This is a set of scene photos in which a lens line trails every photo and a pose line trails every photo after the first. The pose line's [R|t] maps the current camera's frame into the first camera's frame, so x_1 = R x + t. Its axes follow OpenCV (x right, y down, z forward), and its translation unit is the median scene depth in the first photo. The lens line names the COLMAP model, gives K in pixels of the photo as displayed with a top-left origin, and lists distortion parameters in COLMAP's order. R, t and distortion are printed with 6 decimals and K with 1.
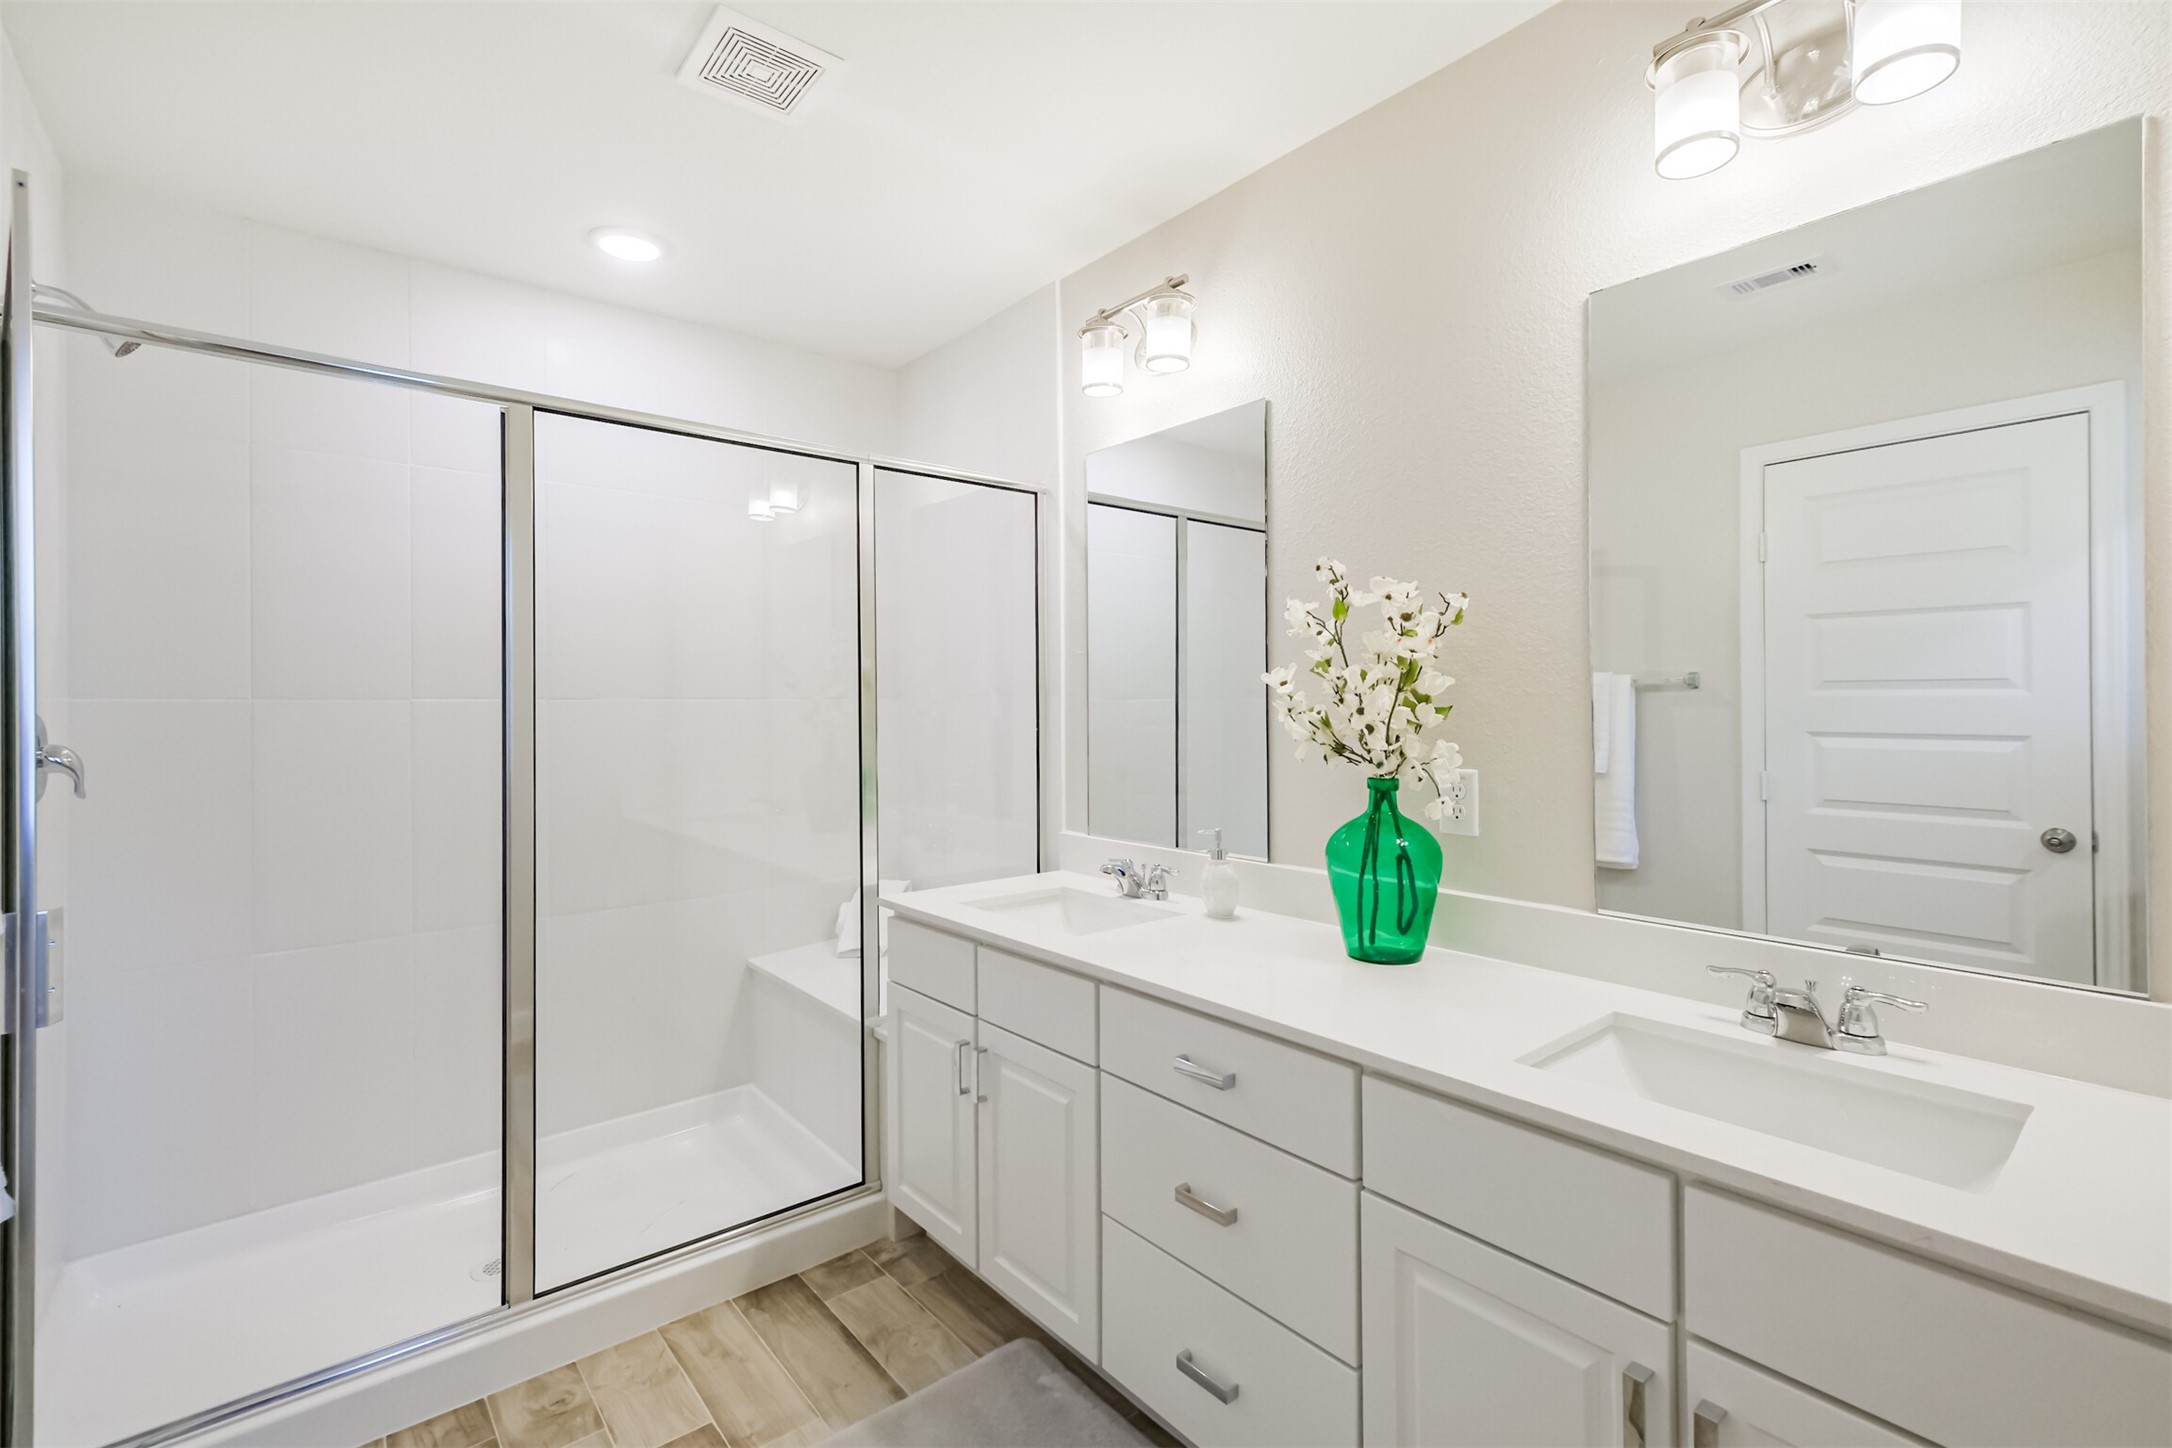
lens RADIAL K [[980.7, 0, 1090.8], [0, 980.7, 698.5], [0, 0, 1]] dist [0.022351, 0.000075]
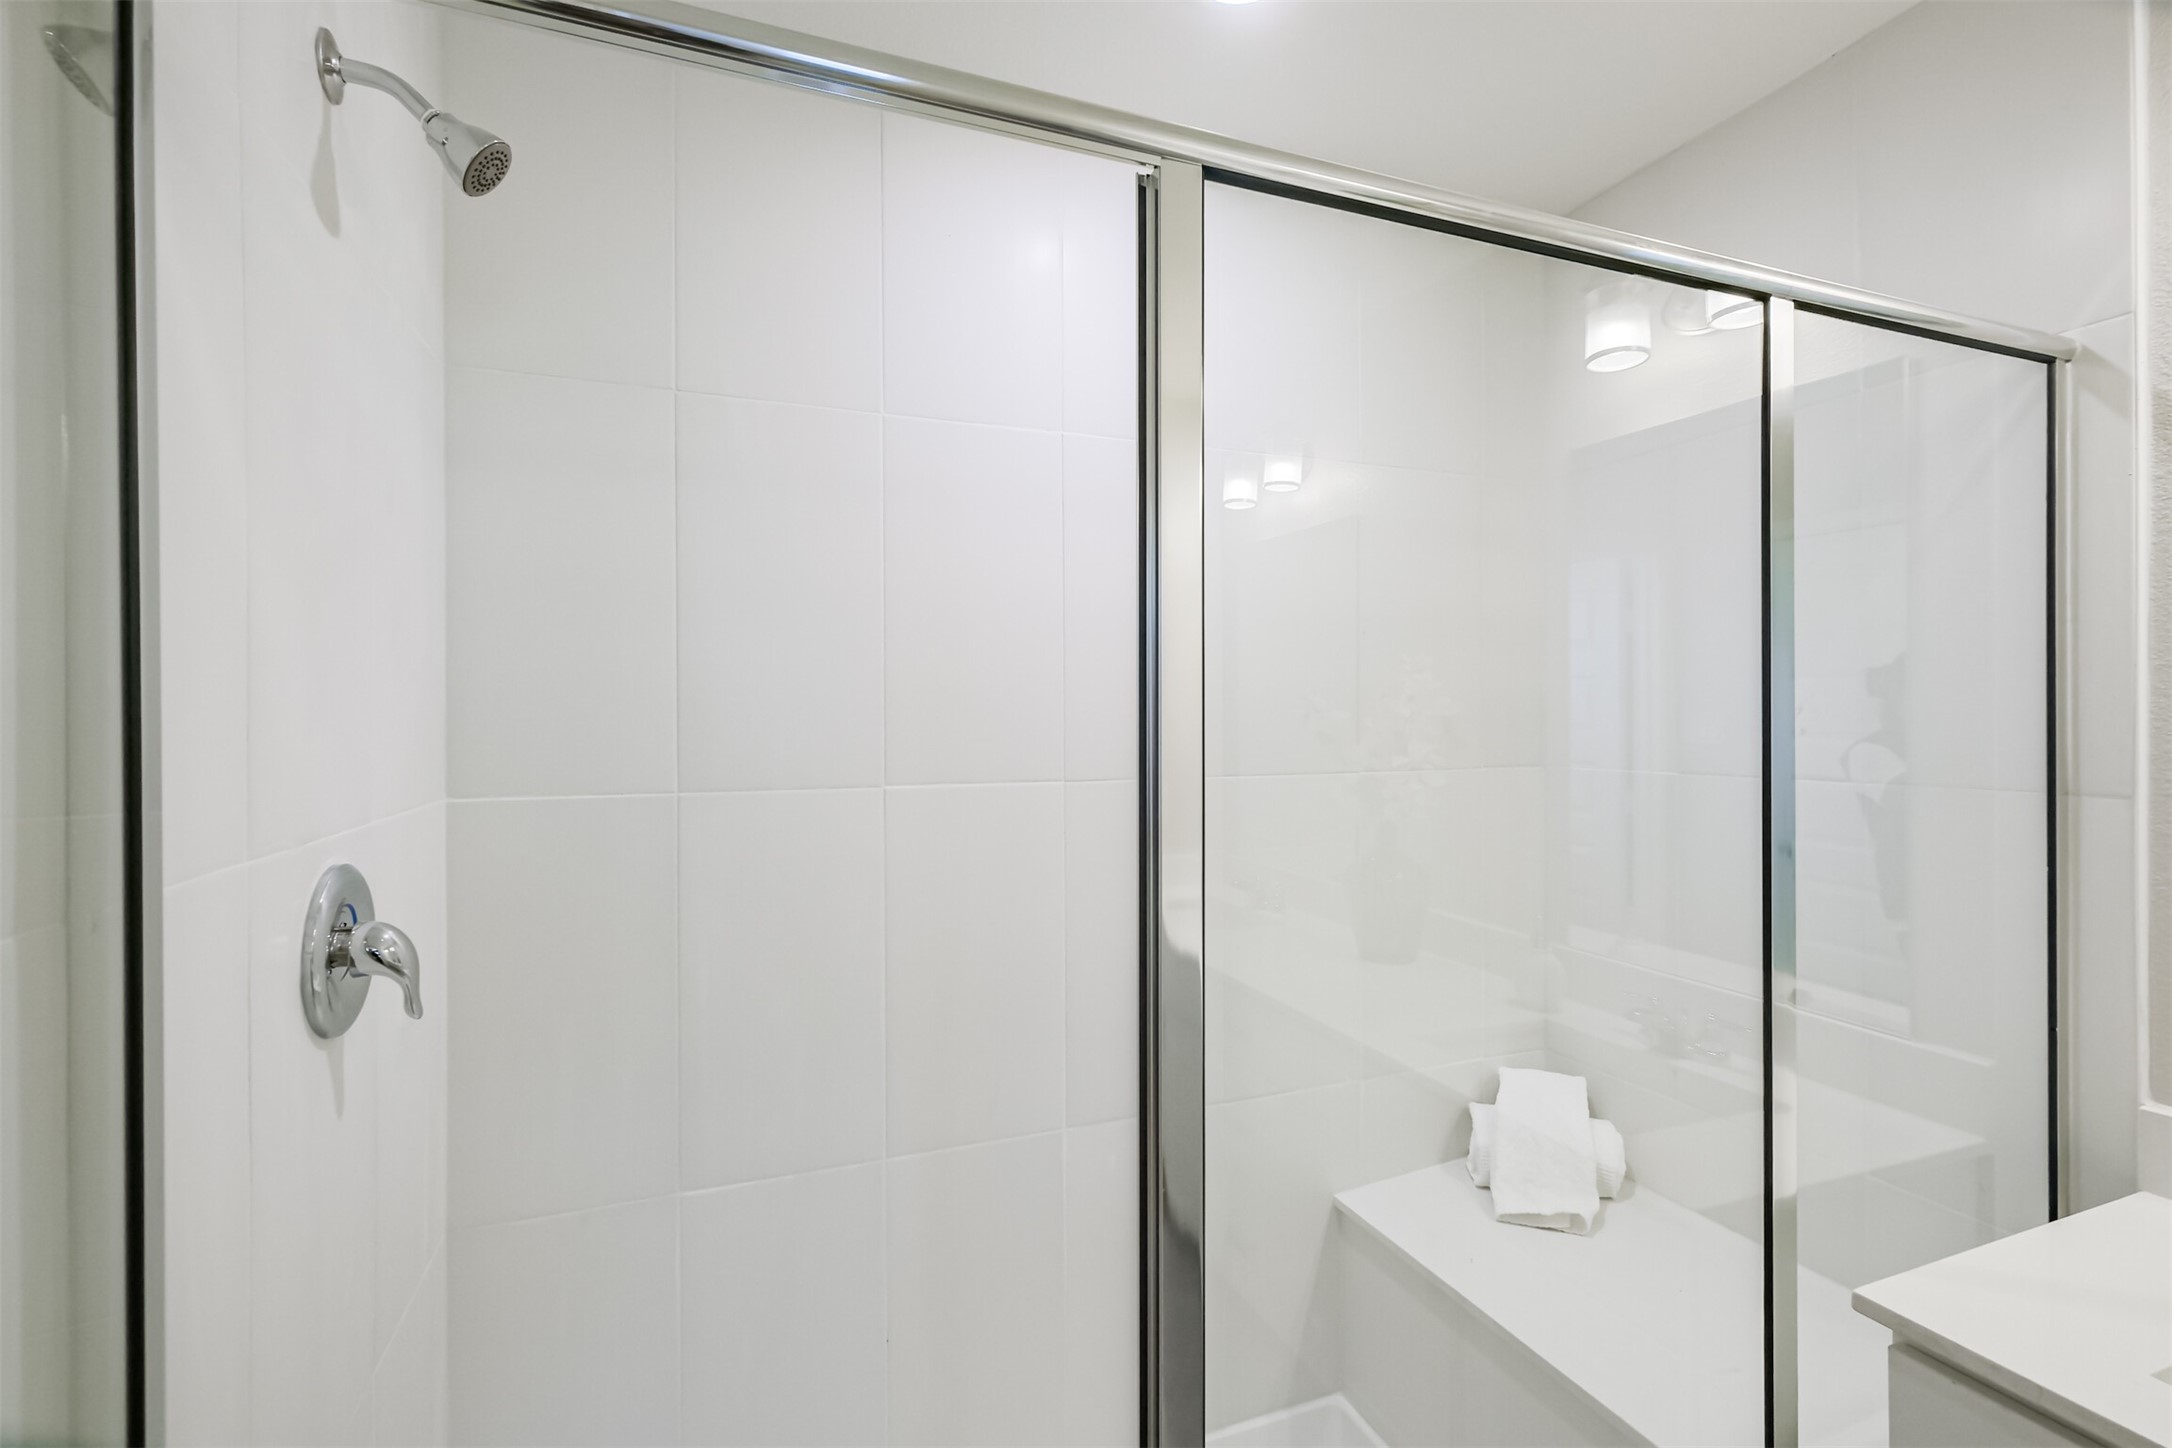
lens RADIAL K [[960.3, 0, 1086.9], [0, 960.3, 700.3], [0, 0, 1]] dist [-0.000259, -0.000181]
pose [[0.950018, -0.002305, -0.312188, -0.349663], [0.001087, 0.999991, -0.004075, -0.048147], [0.312195, 0.003532, 0.950012, 0.434175]]
